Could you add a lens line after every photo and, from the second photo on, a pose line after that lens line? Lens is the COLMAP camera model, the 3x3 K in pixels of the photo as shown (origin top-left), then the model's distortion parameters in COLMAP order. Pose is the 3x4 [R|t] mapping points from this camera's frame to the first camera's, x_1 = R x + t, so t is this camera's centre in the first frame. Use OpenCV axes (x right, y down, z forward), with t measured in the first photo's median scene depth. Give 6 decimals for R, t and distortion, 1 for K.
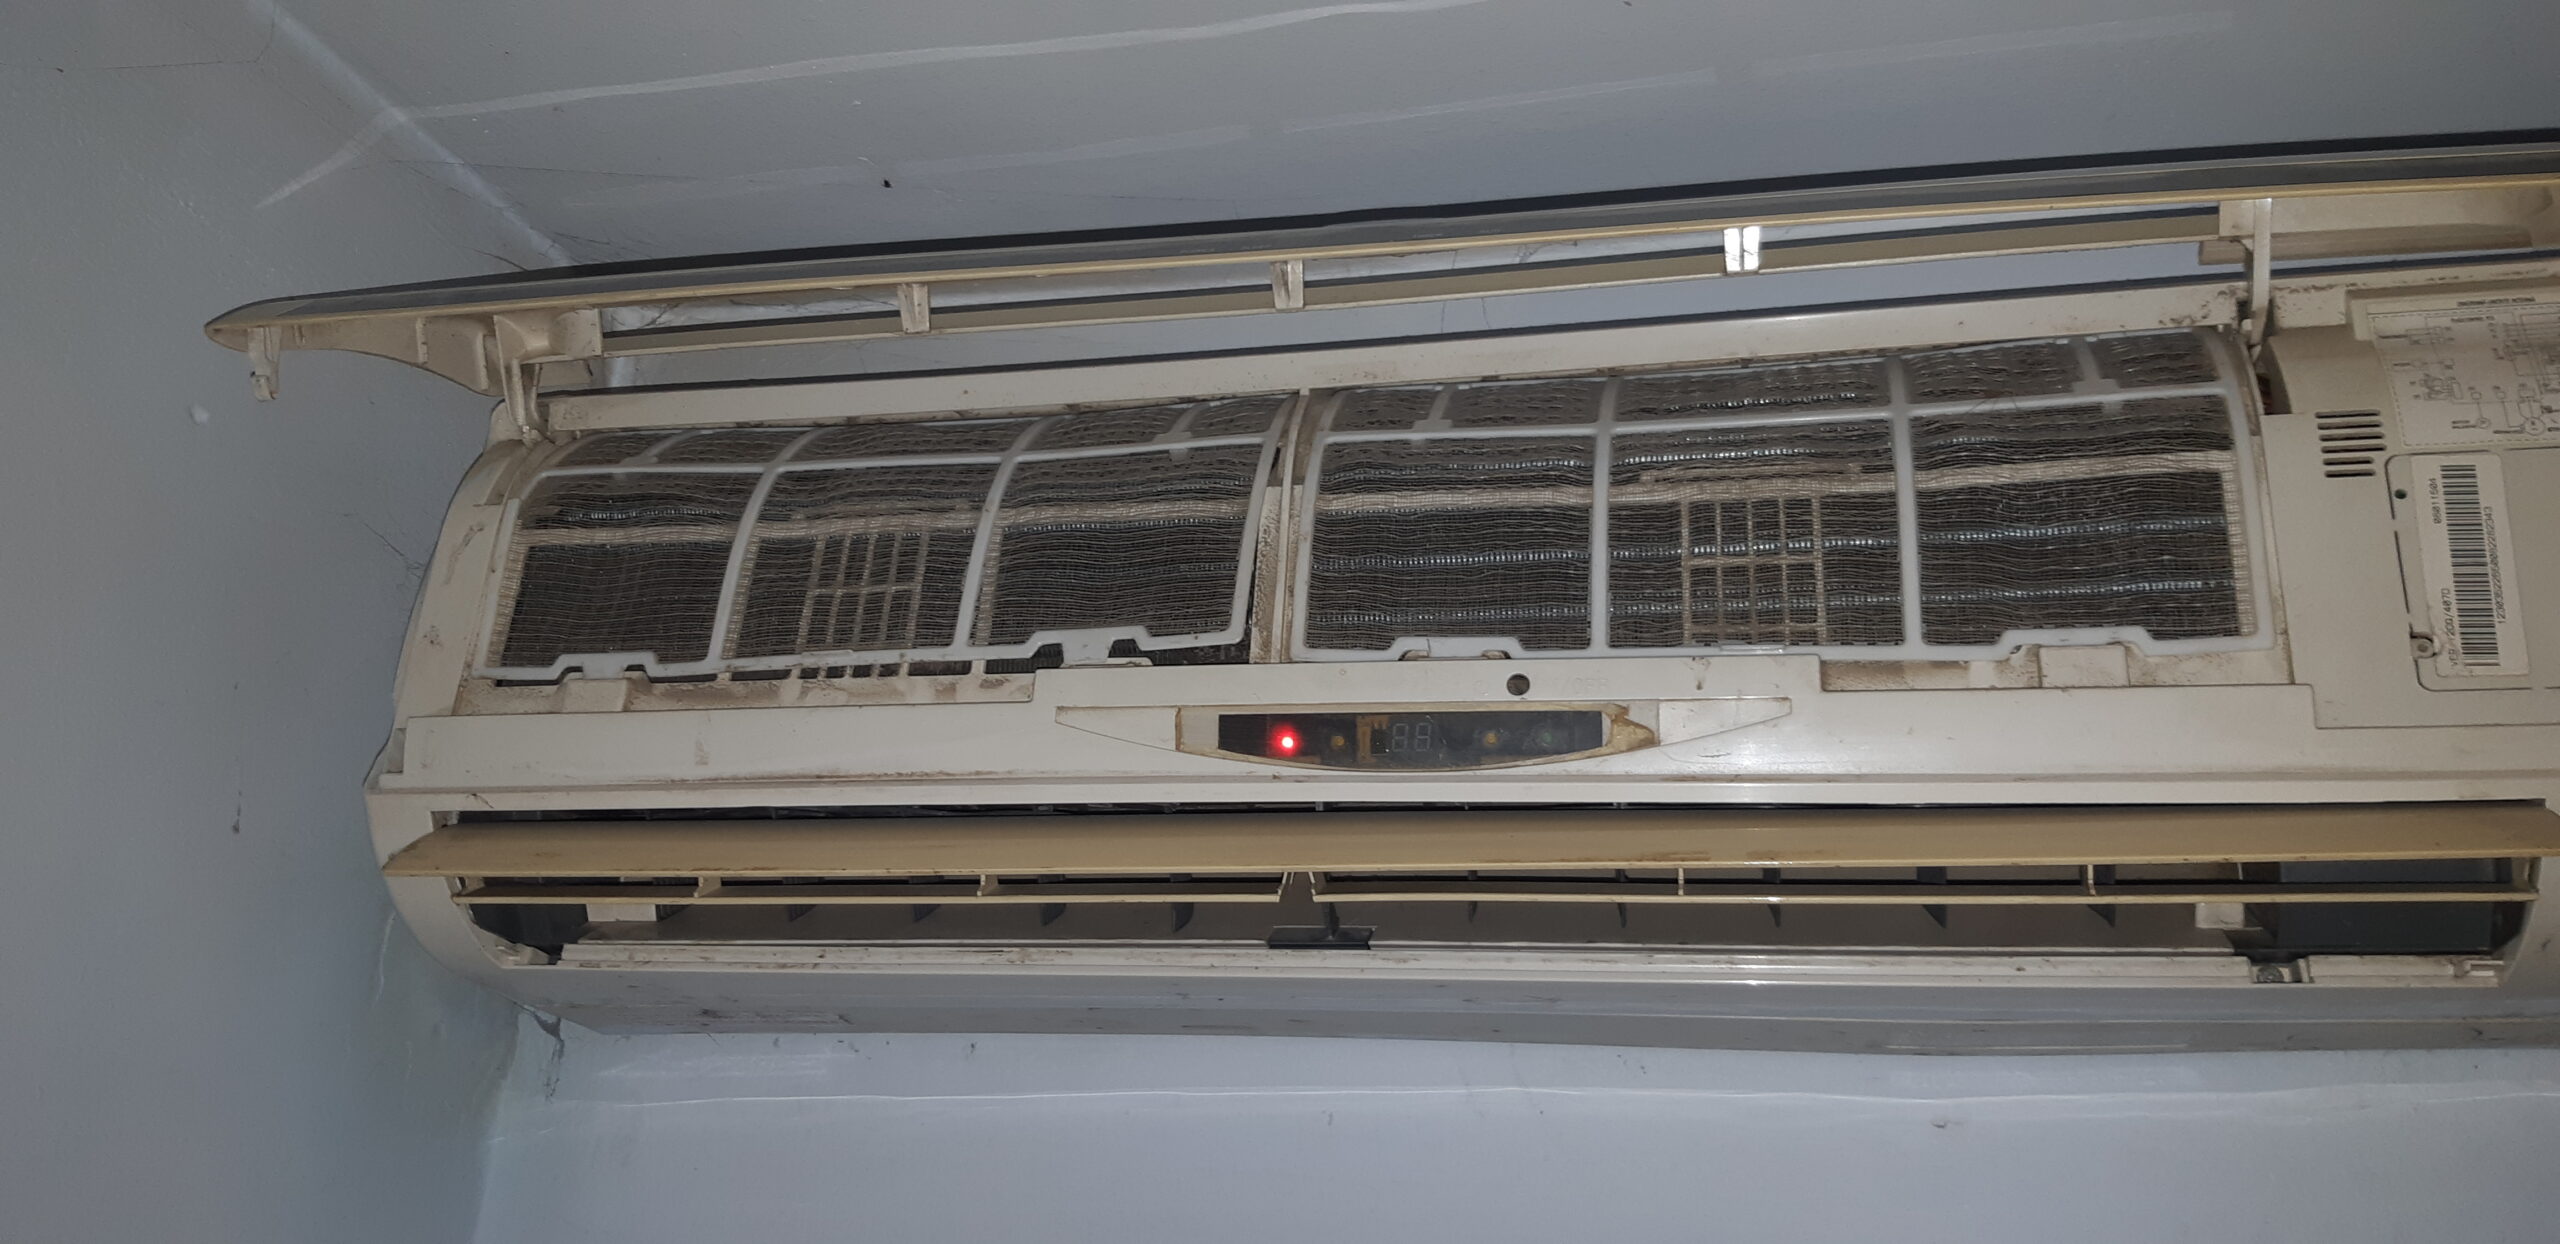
lens RADIAL K [[2033.3, 0, 1280.0], [0, 2033.3, 622.0], [0, 0, 1]] dist [0.134135, -0.320445]
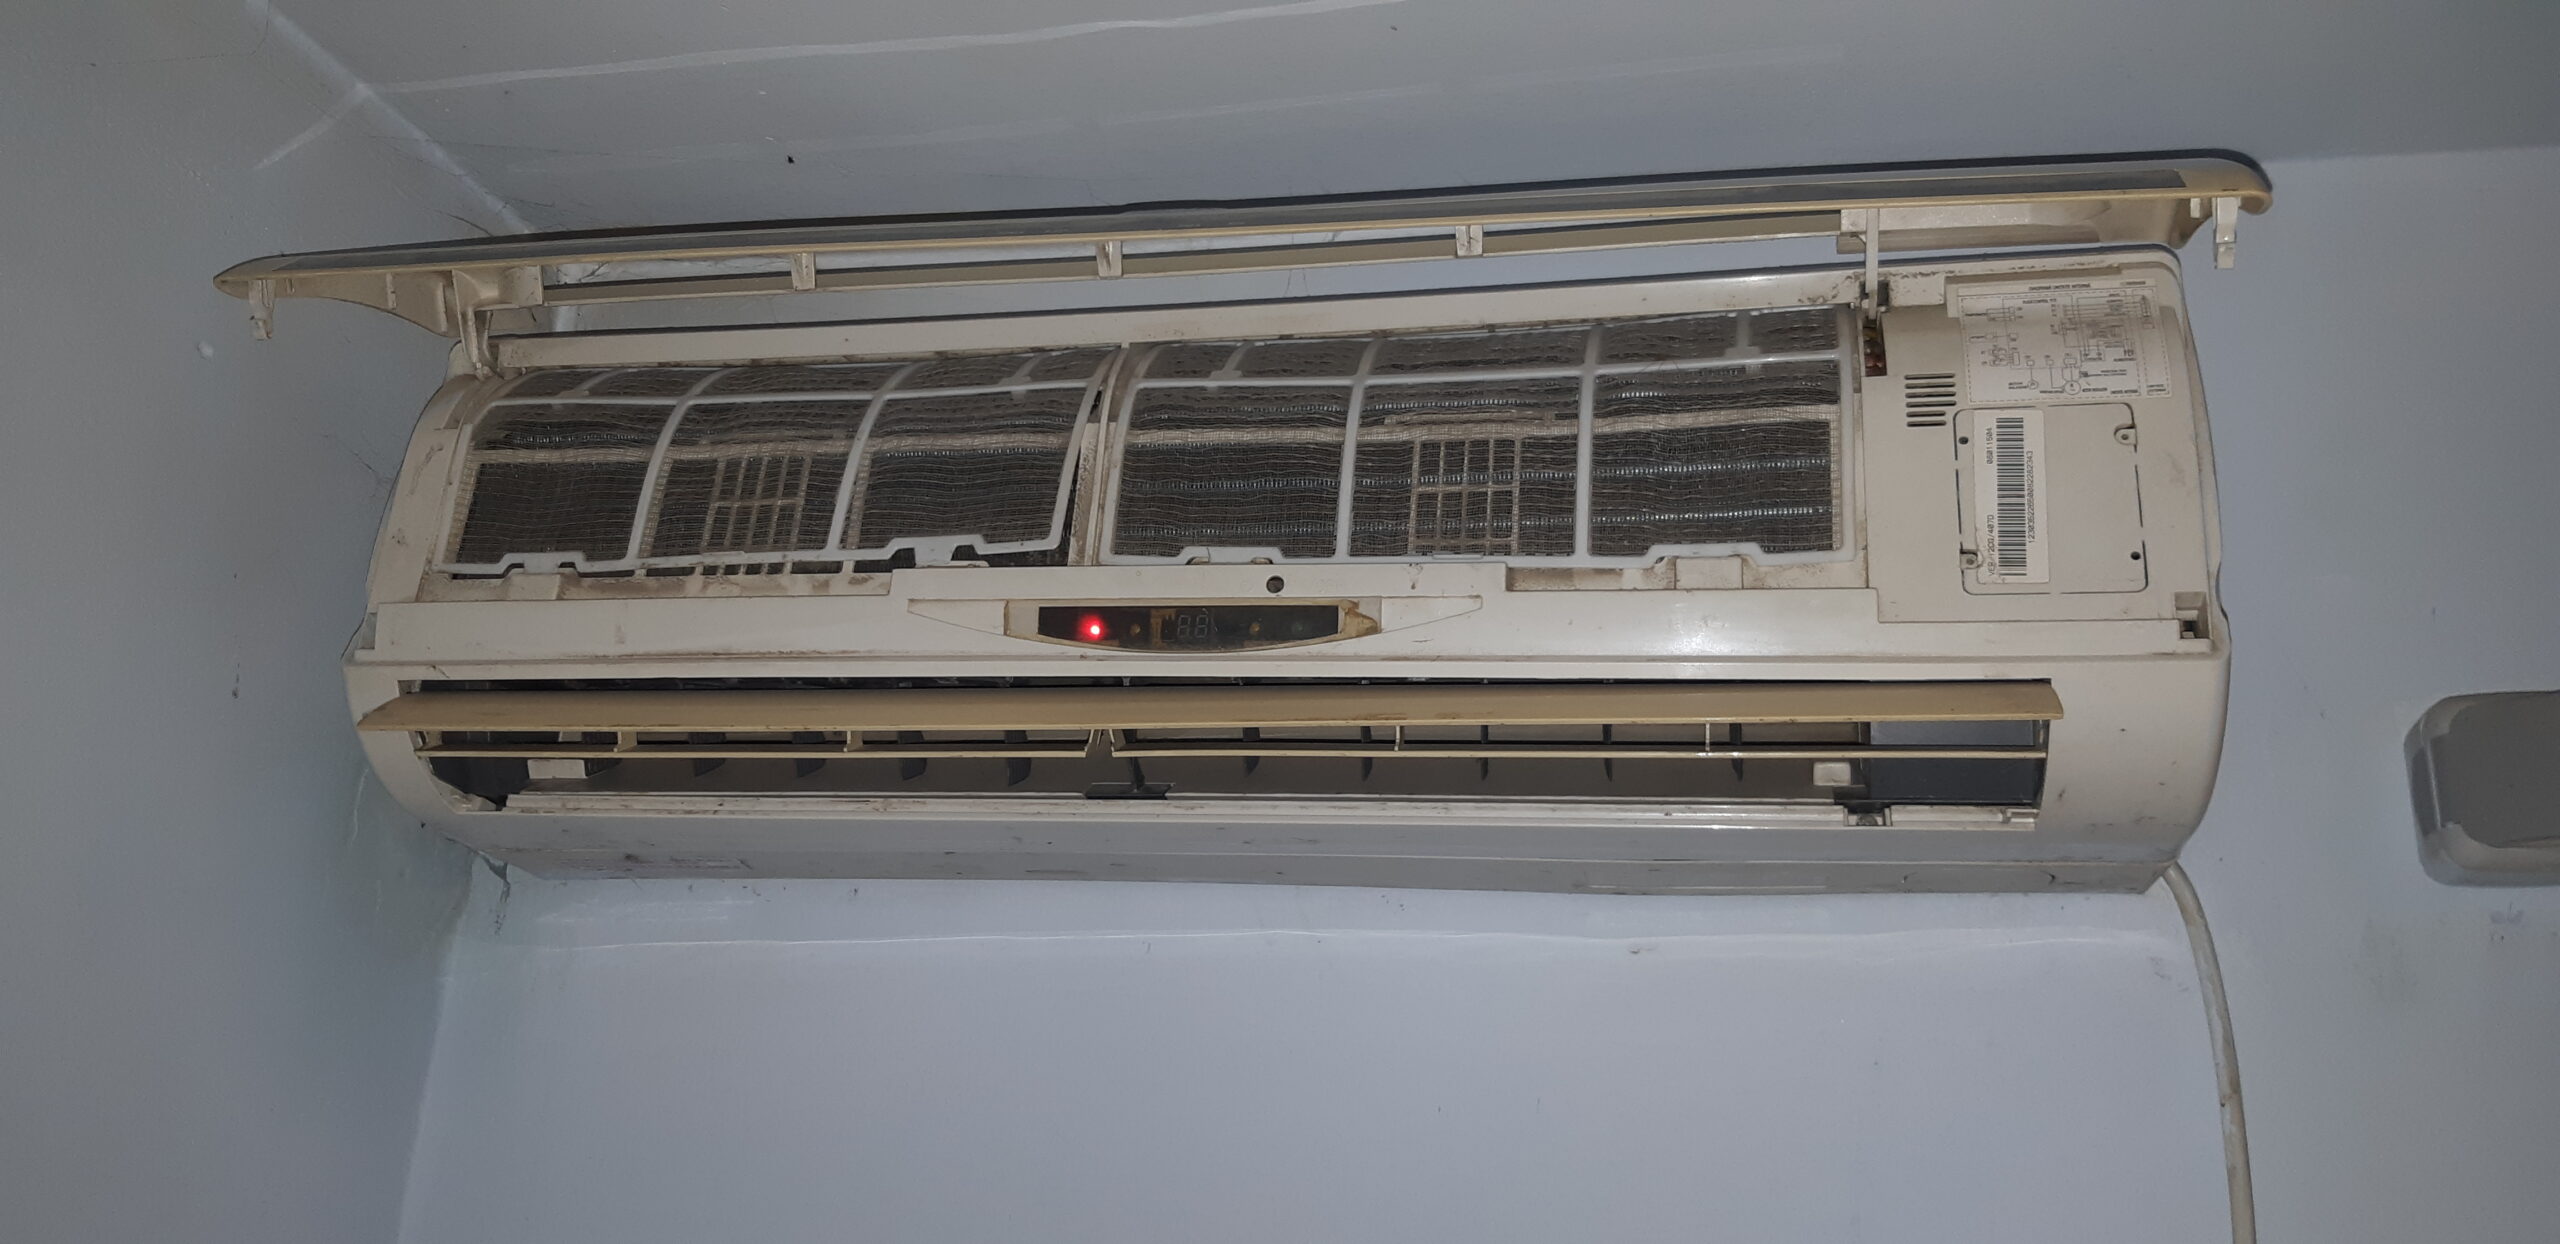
lens RADIAL K [[2033.3, 0, 1280.0], [0, 2033.3, 622.0], [0, 0, 1]] dist [0.134135, -0.320445]
pose [[0.999822, 0.013706, 0.012959, 0.097376], [-0.014032, 0.999579, 0.025410, 0.020699], [-0.012605, -0.025587, 0.999593, -0.233475]]
